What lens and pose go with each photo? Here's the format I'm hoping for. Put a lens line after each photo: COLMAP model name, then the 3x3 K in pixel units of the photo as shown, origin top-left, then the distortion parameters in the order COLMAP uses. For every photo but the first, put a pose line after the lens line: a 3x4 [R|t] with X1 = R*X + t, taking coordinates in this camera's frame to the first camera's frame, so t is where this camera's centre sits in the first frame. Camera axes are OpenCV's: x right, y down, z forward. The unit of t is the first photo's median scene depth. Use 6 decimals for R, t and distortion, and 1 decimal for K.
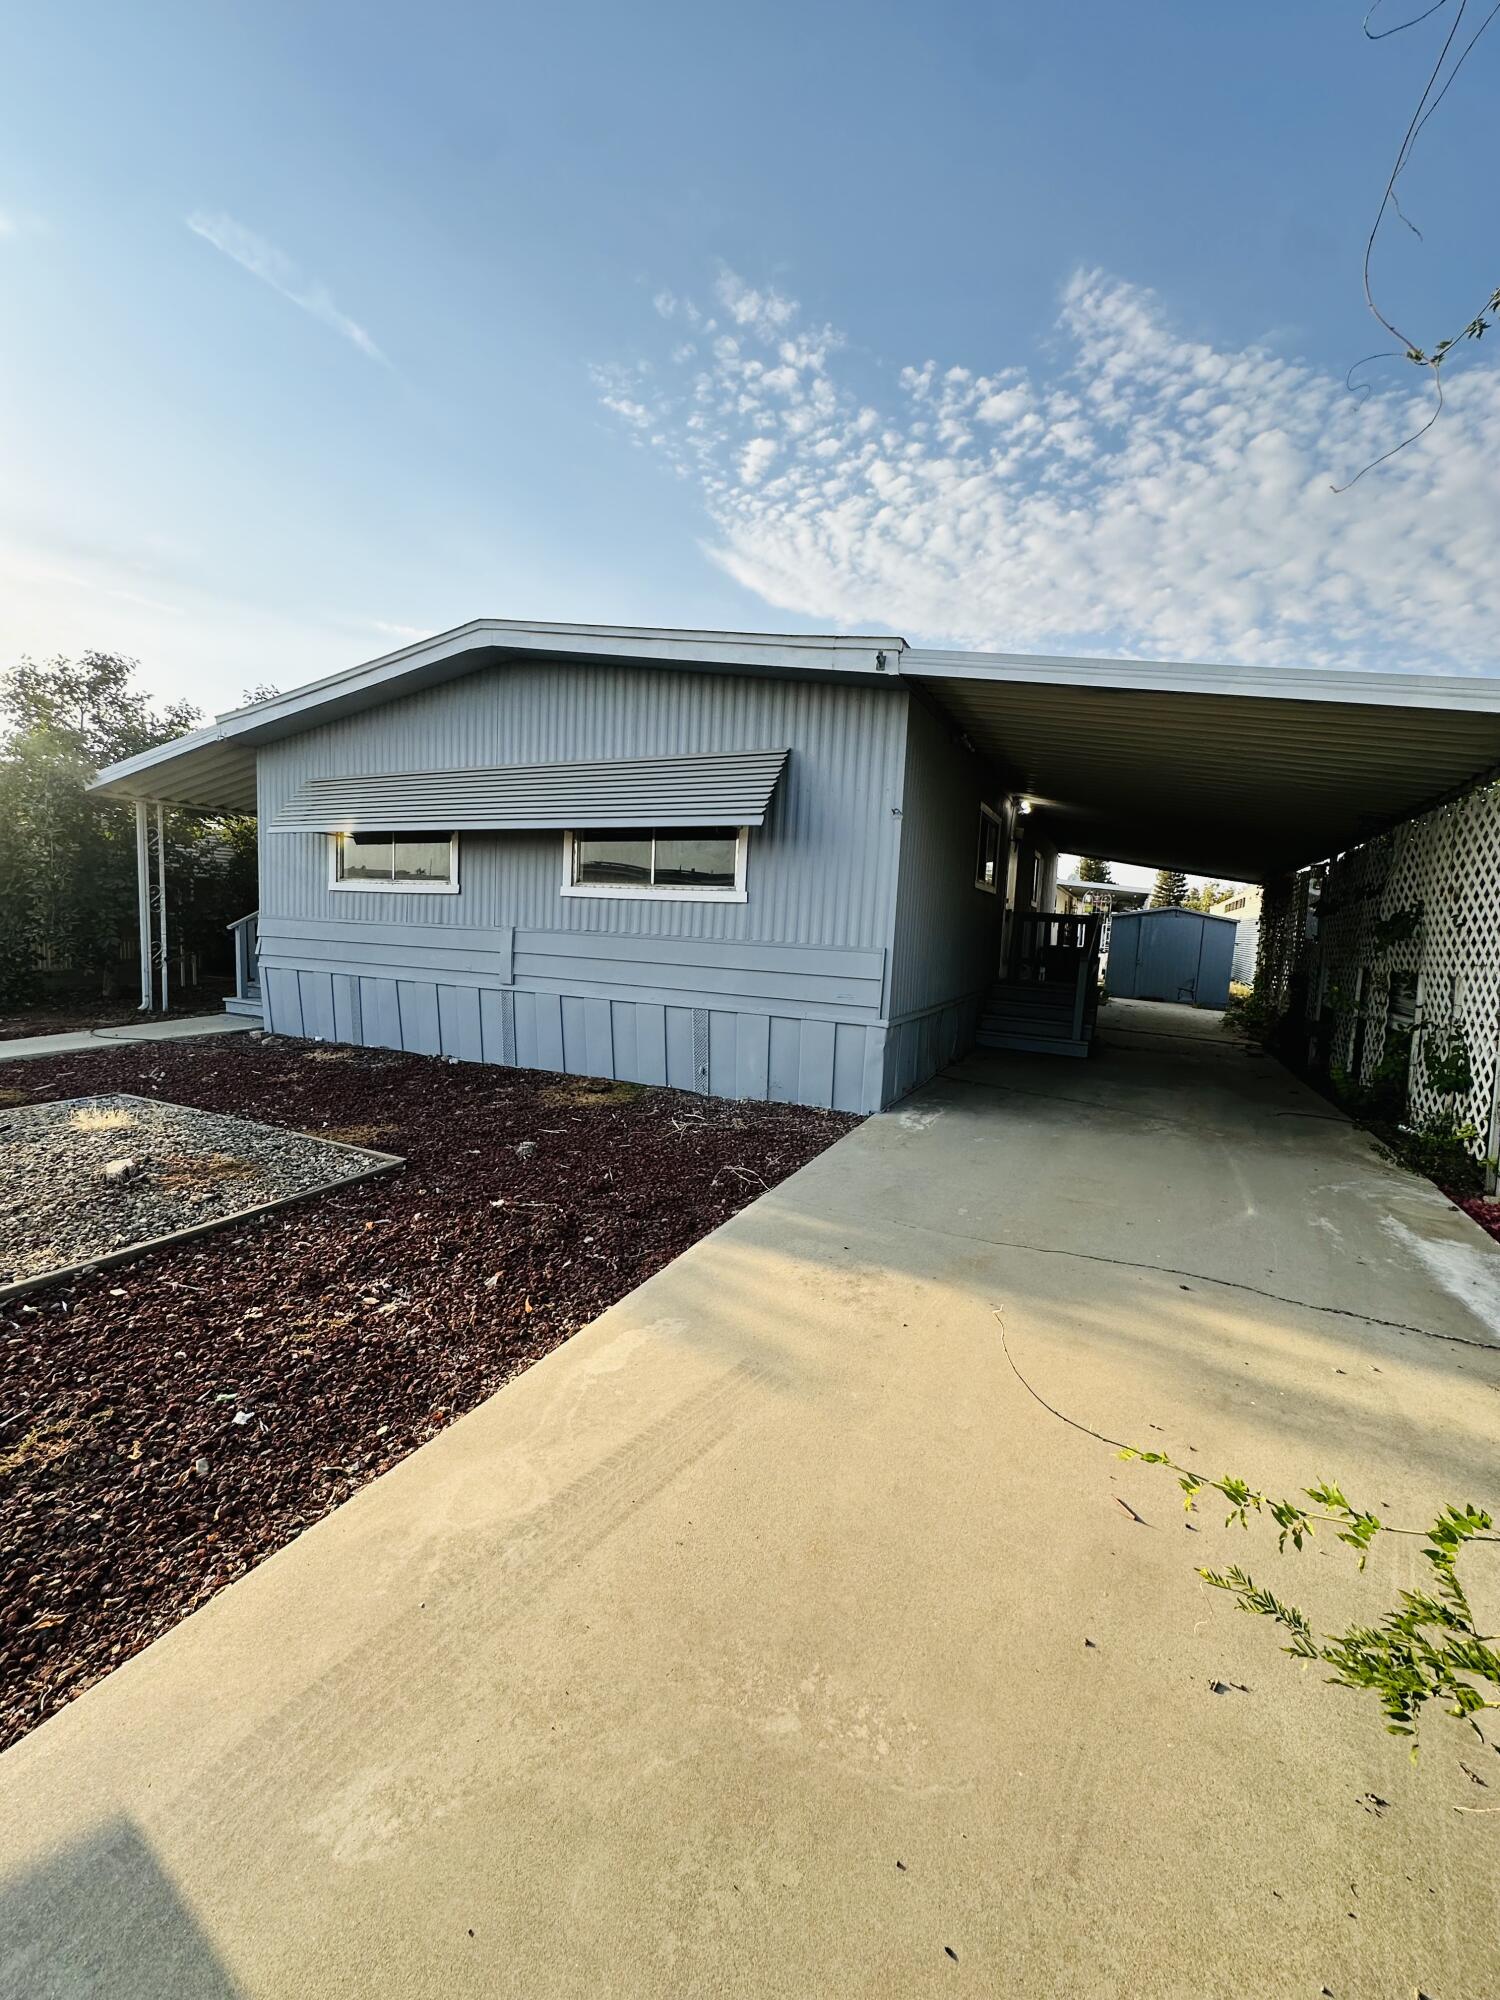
lens RADIAL K [[802.1, 0, 753.0], [0, 802.1, 999.9], [0, 0, 1]] dist [-0.003267, -0.000742]
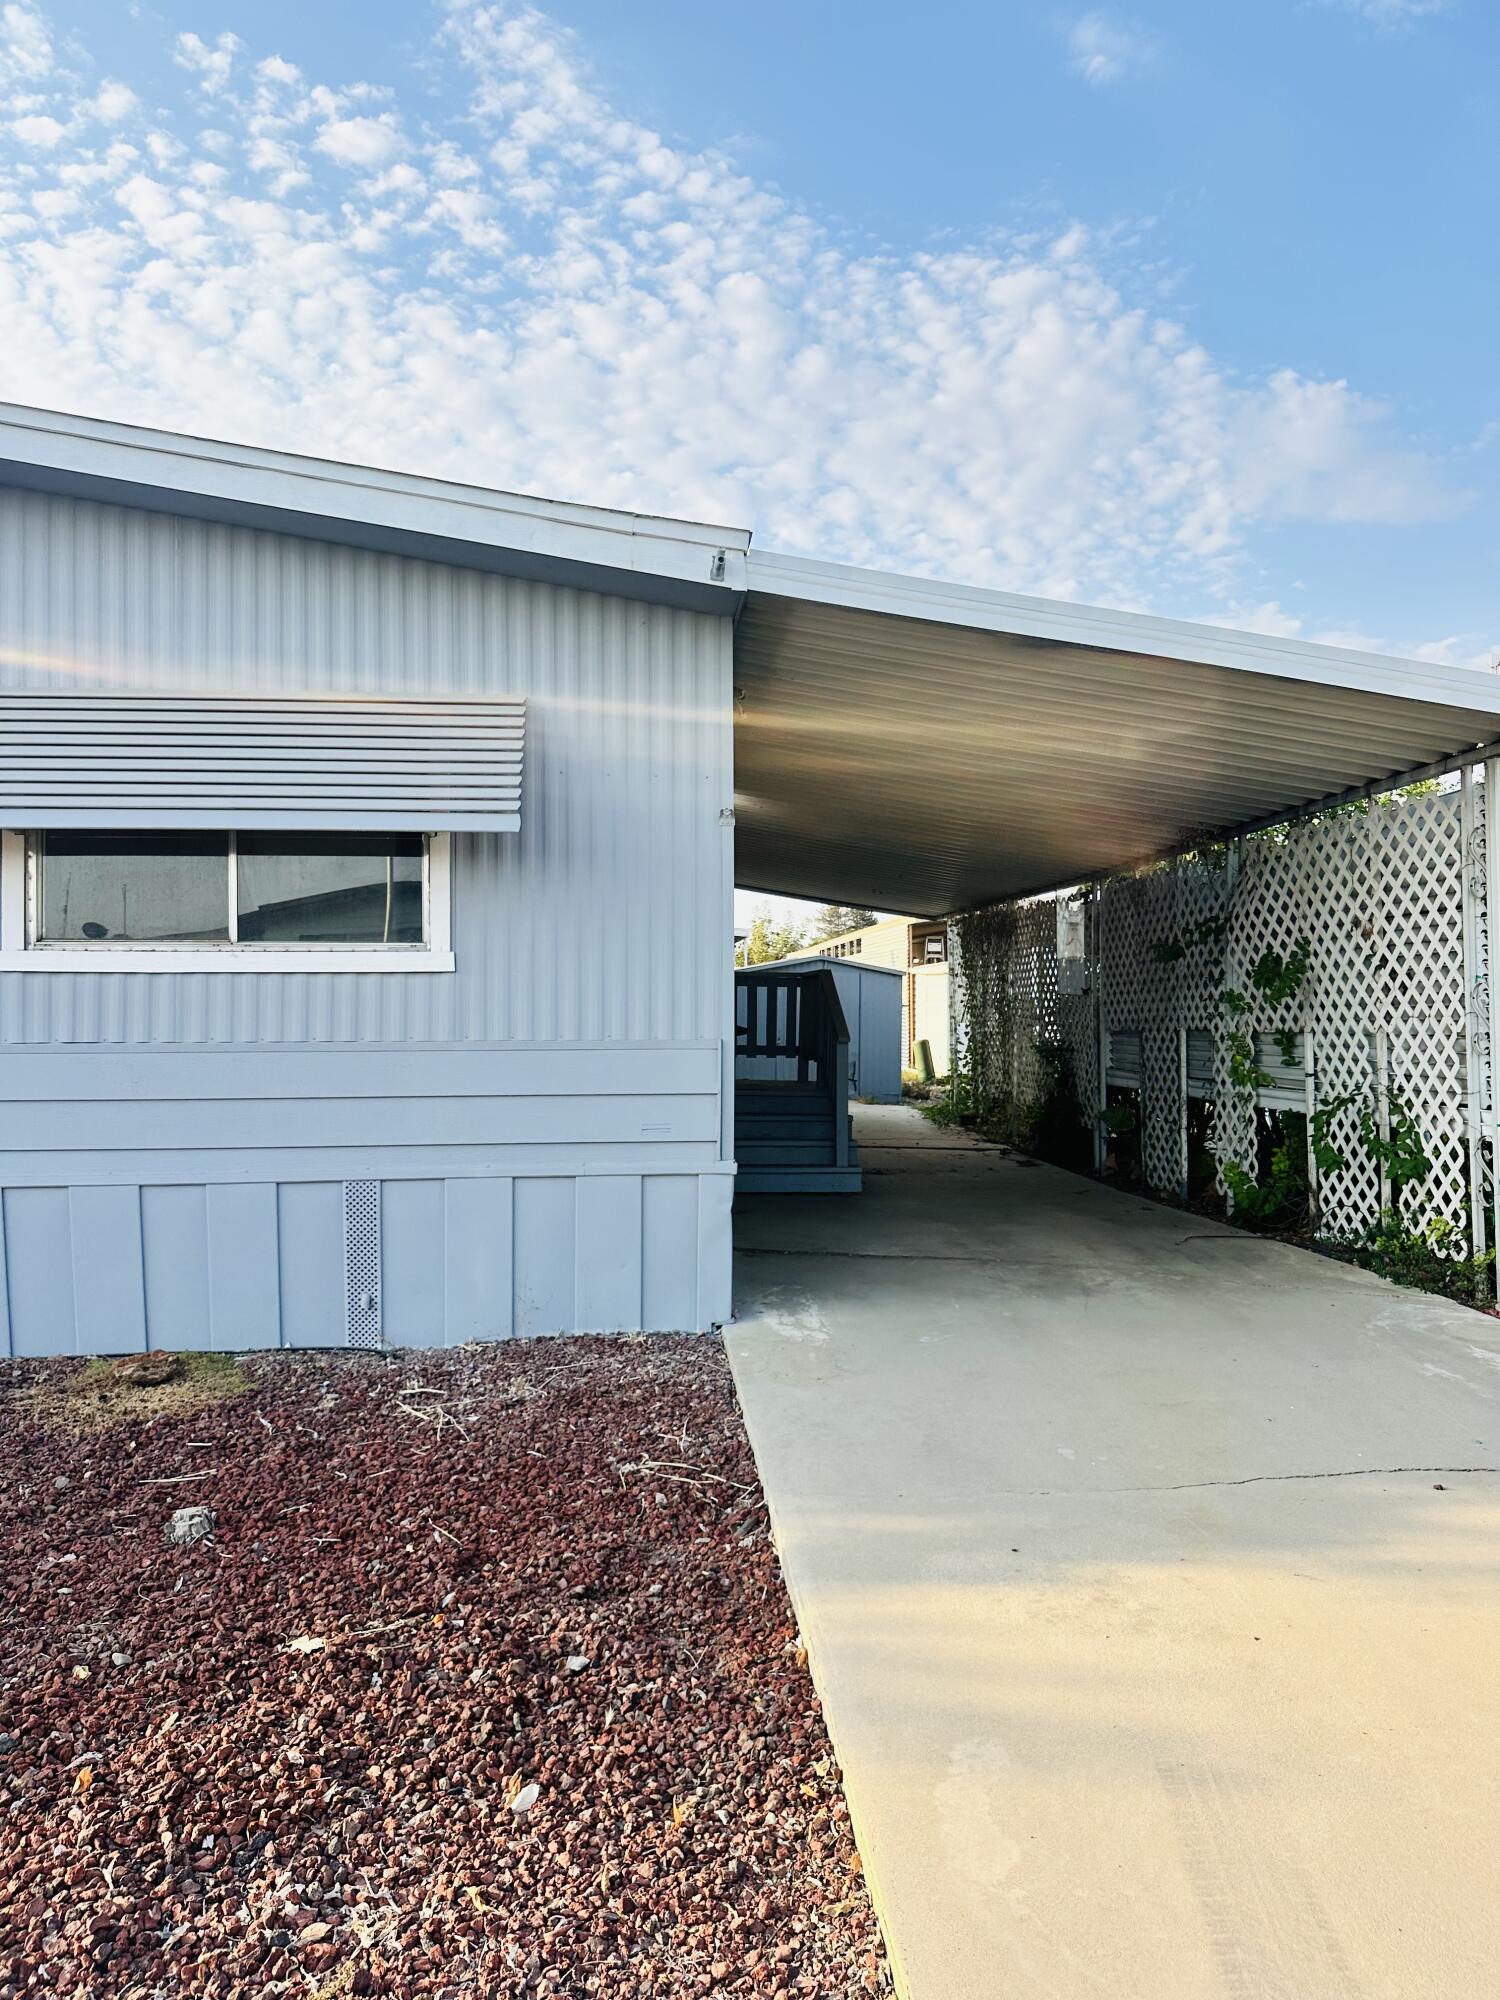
lens RADIAL K [[1410.7, 0, 748.9], [0, 1410.7, 992.4], [0, 0, 1]] dist [0.032901, -0.038147]
pose [[0.863282, -0.042607, 0.502920, -0.376646], [0.090920, 0.993258, -0.071919, -0.025746], [-0.496465, 0.107812, 0.861336, 0.108642]]
